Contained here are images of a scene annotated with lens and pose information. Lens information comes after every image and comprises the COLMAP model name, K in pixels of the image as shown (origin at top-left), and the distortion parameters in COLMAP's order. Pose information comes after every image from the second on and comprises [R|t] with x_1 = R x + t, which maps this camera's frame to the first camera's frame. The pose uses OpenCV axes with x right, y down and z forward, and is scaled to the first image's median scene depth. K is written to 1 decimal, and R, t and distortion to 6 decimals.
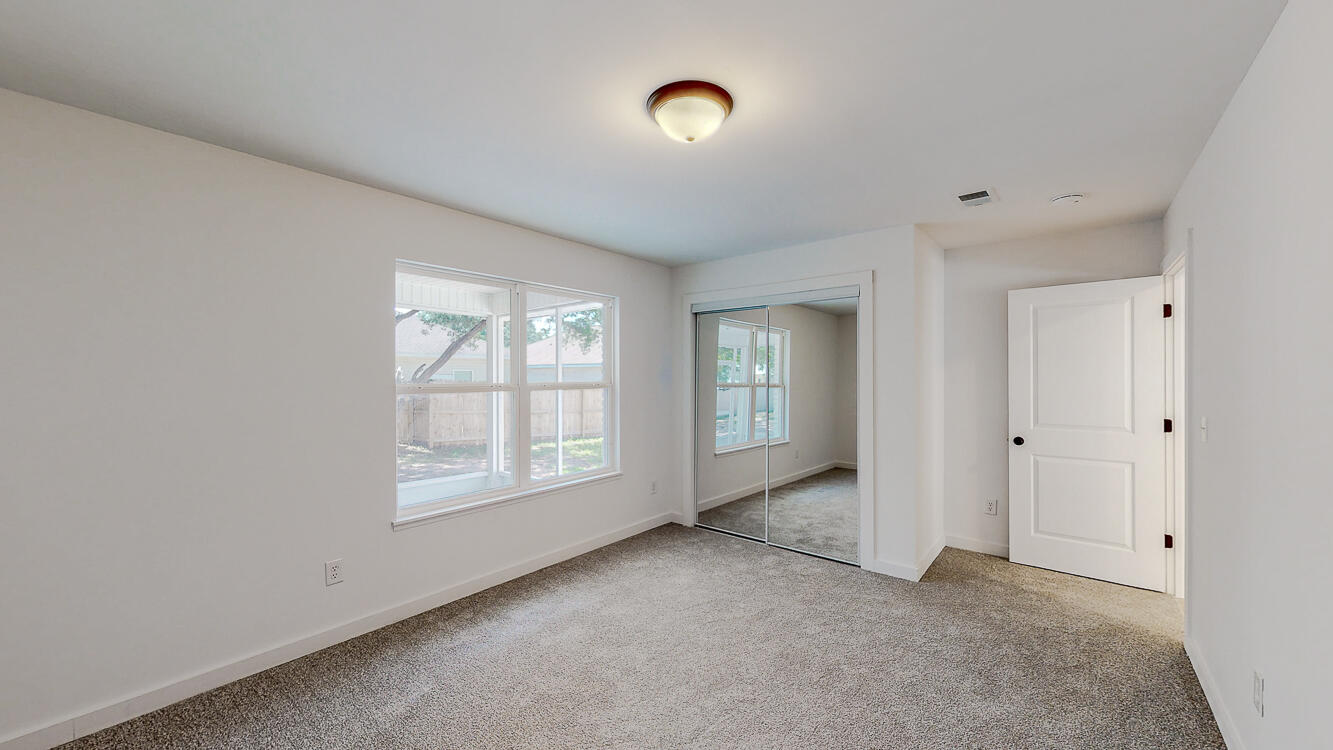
lens RADIAL K [[482.4, 0, 665.5], [0, 482.4, 368.9], [0, 0, 1]] dist [0.000160, 0.000030]
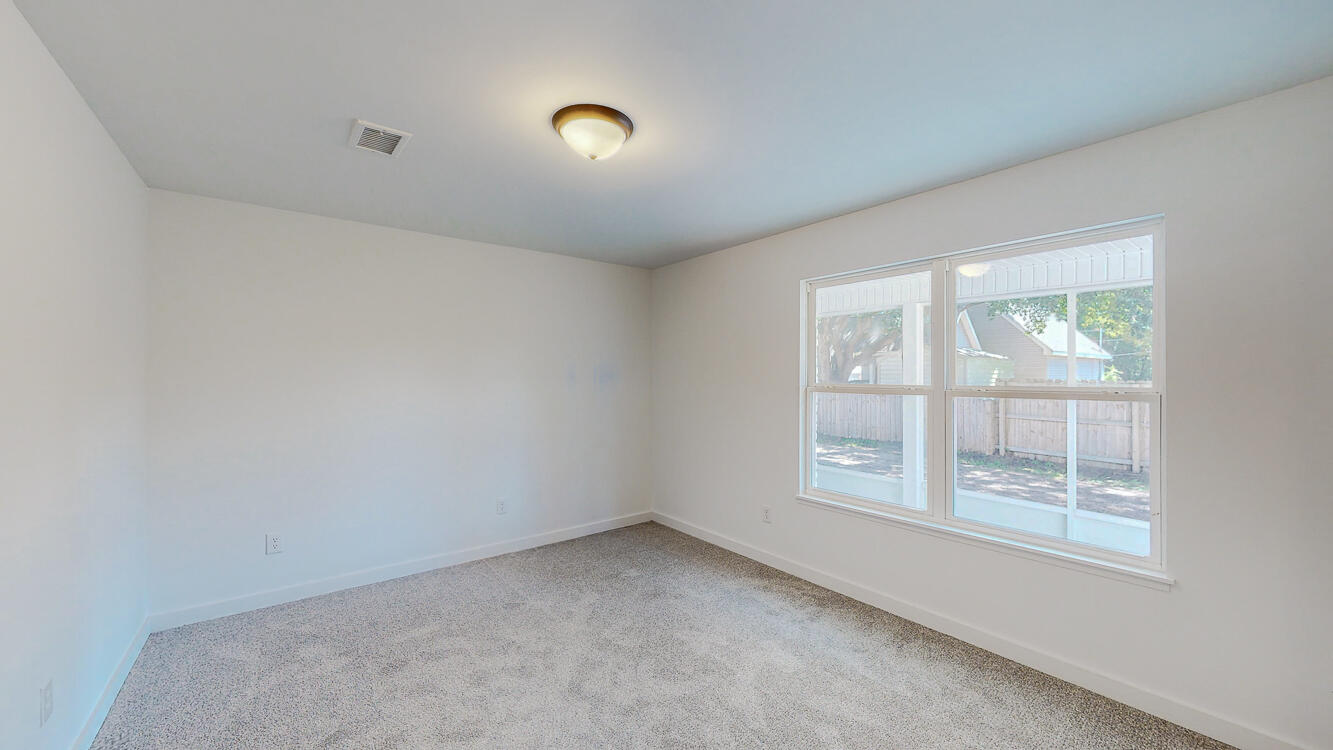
lens RADIAL K [[477.1, 0, 671.7], [0, 477.1, 376.3], [0, 0, 1]] dist [-0.000255, 0.000072]
pose [[-0.193180, -0.004112, -0.981155, 0.579165], [0.009178, 0.999940, -0.005998, 0.015813], [0.981120, -0.010163, -0.193131, 0.768736]]
